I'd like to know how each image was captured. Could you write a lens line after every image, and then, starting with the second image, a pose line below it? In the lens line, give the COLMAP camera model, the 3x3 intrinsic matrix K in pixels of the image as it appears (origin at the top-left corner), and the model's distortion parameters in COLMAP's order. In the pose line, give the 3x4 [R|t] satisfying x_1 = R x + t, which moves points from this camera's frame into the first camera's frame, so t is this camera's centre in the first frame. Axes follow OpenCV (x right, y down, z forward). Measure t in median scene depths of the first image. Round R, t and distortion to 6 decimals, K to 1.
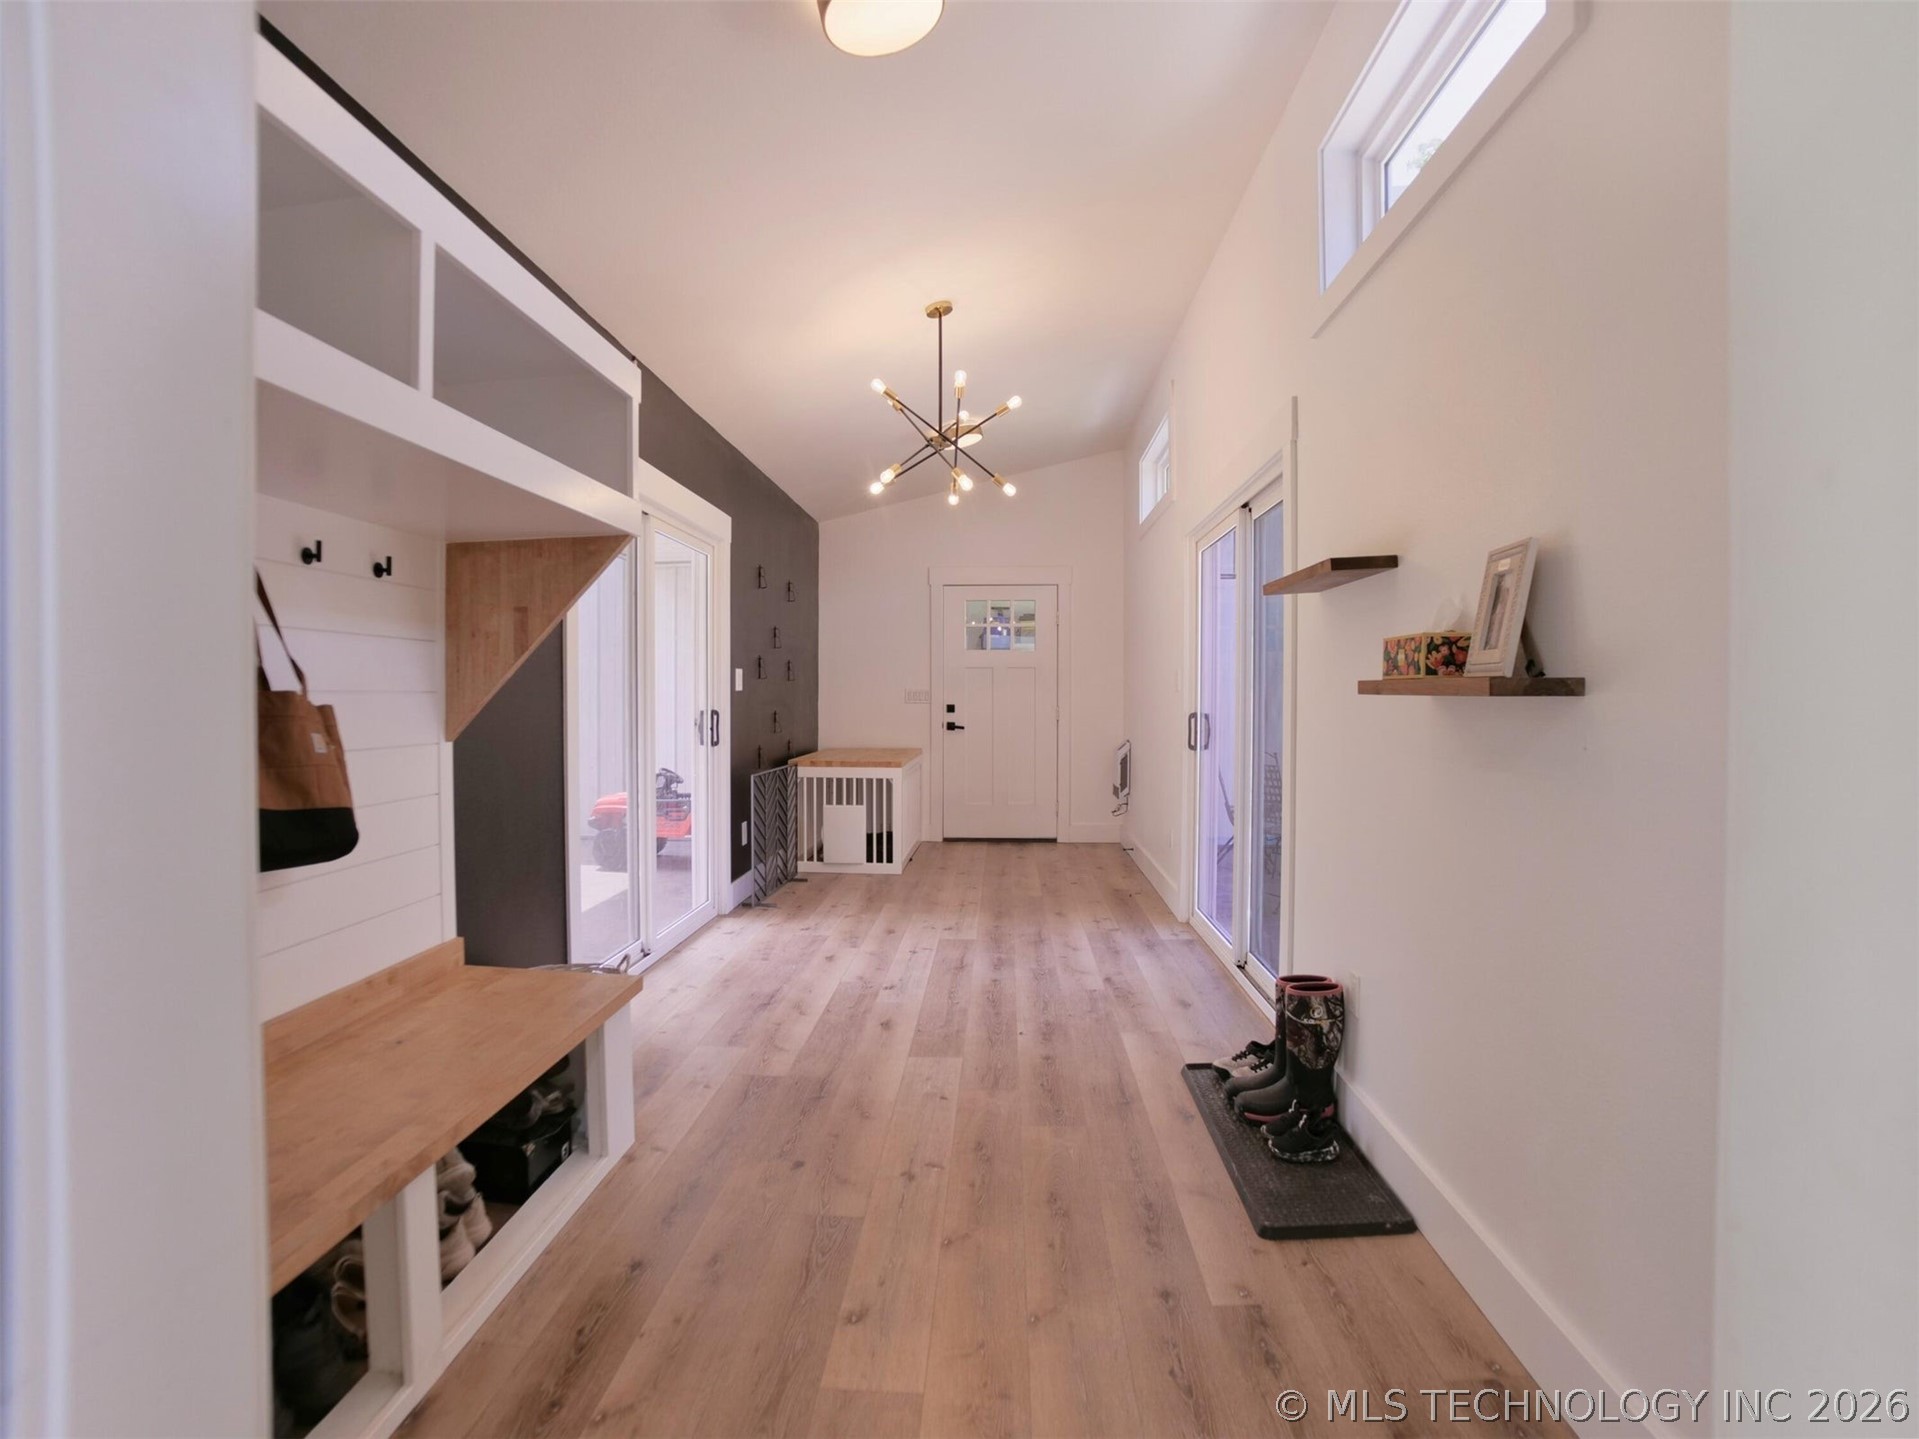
lens RADIAL K [[1084.4, 0, 959.5], [0, 1084.4, 719.5], [0, 0, 1]] dist [-0.002223, -0.000153]
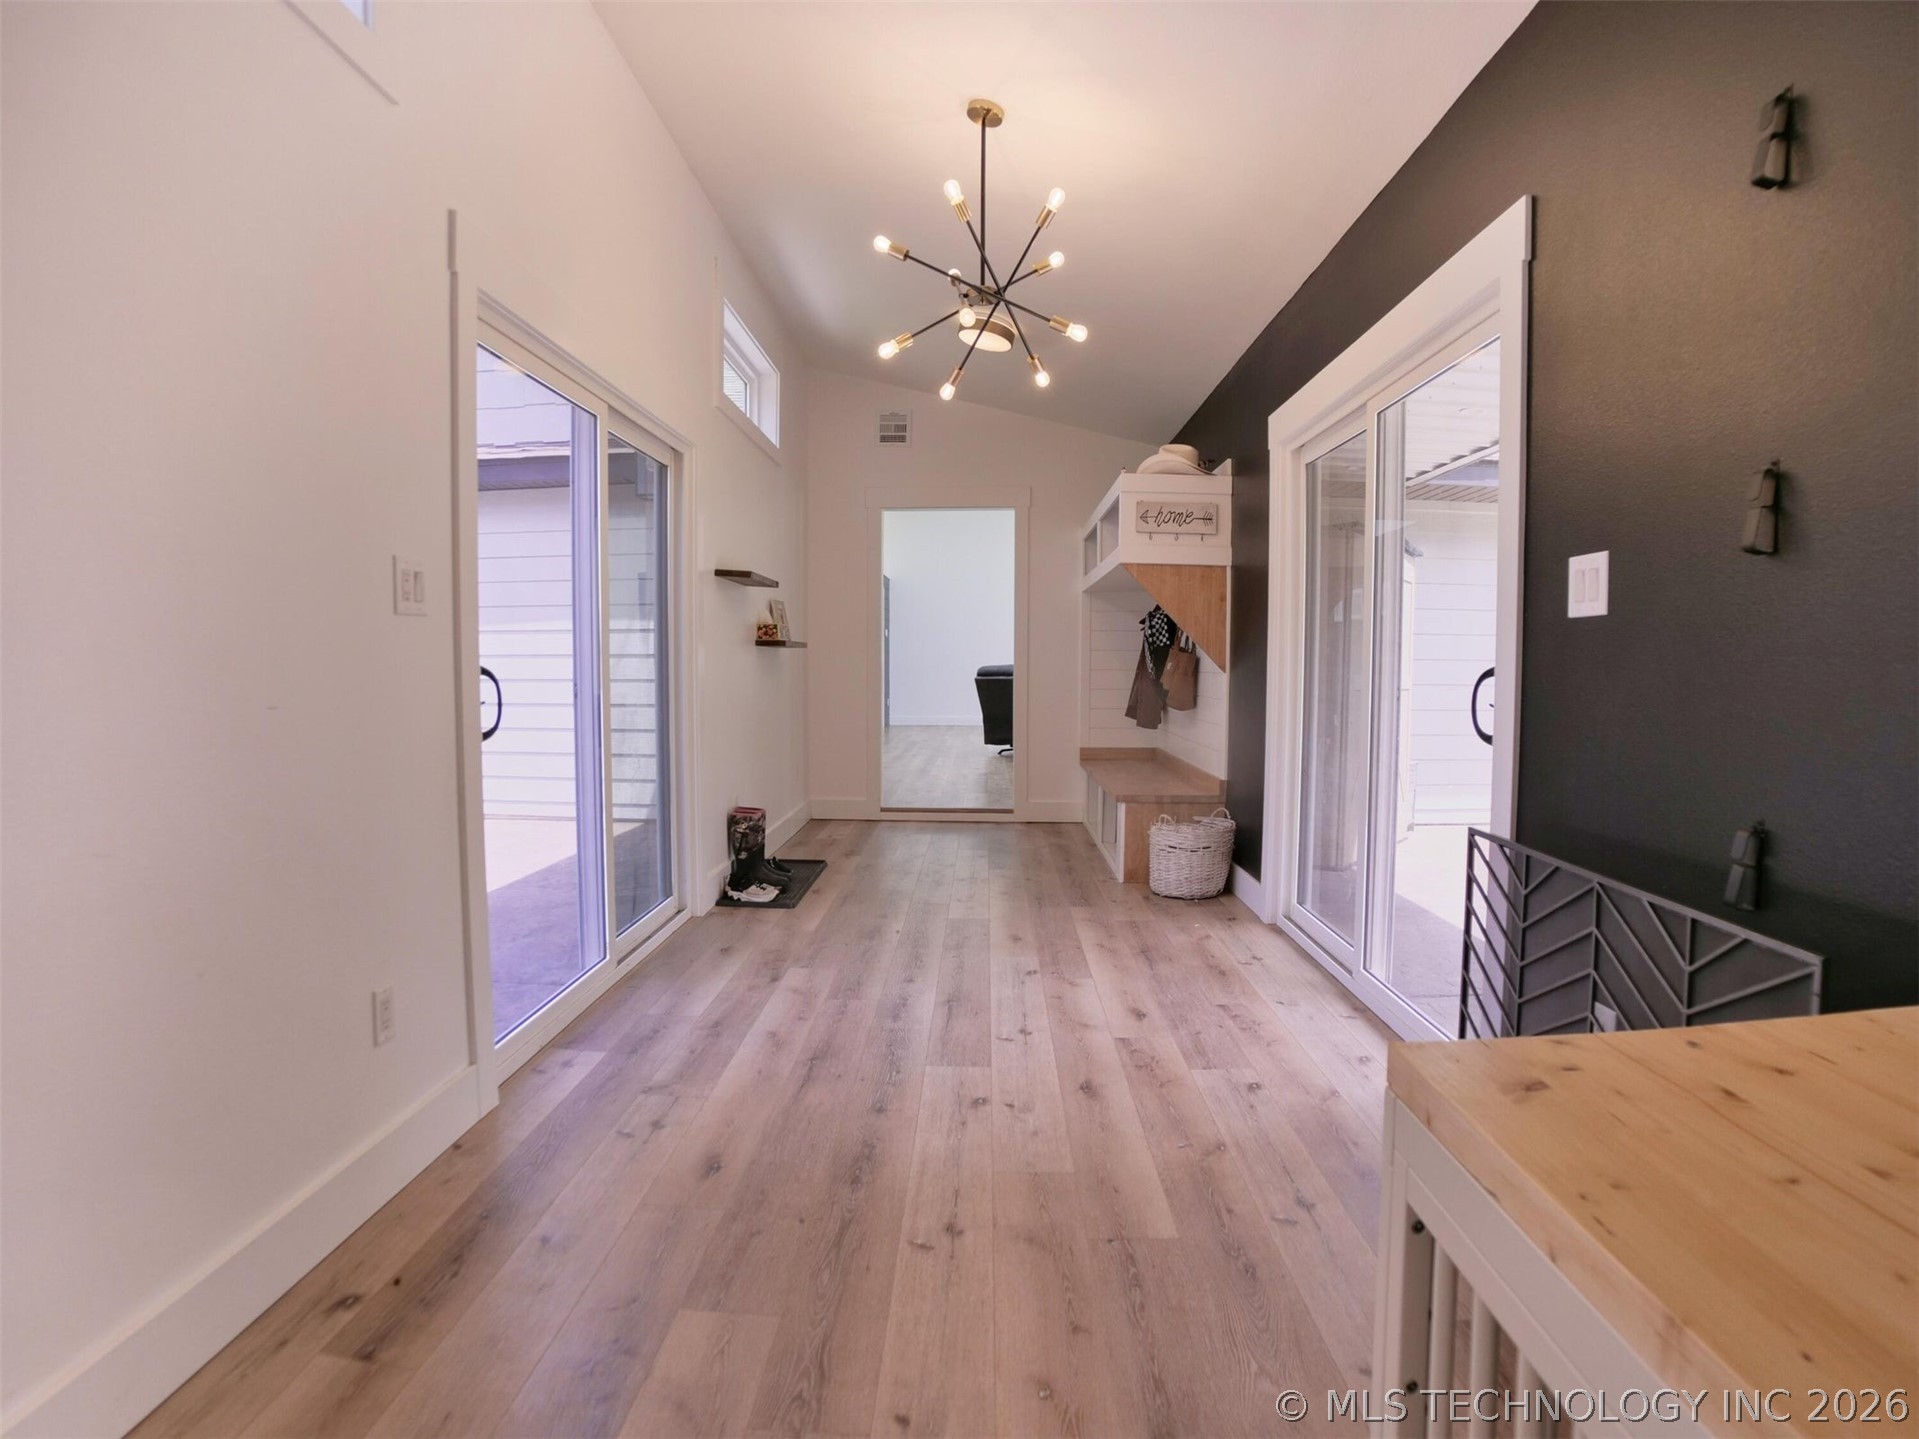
lens RADIAL K [[1084.4, 0, 959.5], [0, 1084.4, 719.5], [0, 0, 1]] dist [-0.002223, -0.000153]
pose [[-0.999834, -0.004915, -0.017526, 0.009386], [-0.006268, 0.996934, 0.077996, -0.023951], [0.017089, 0.078093, -0.996800, 1.693208]]
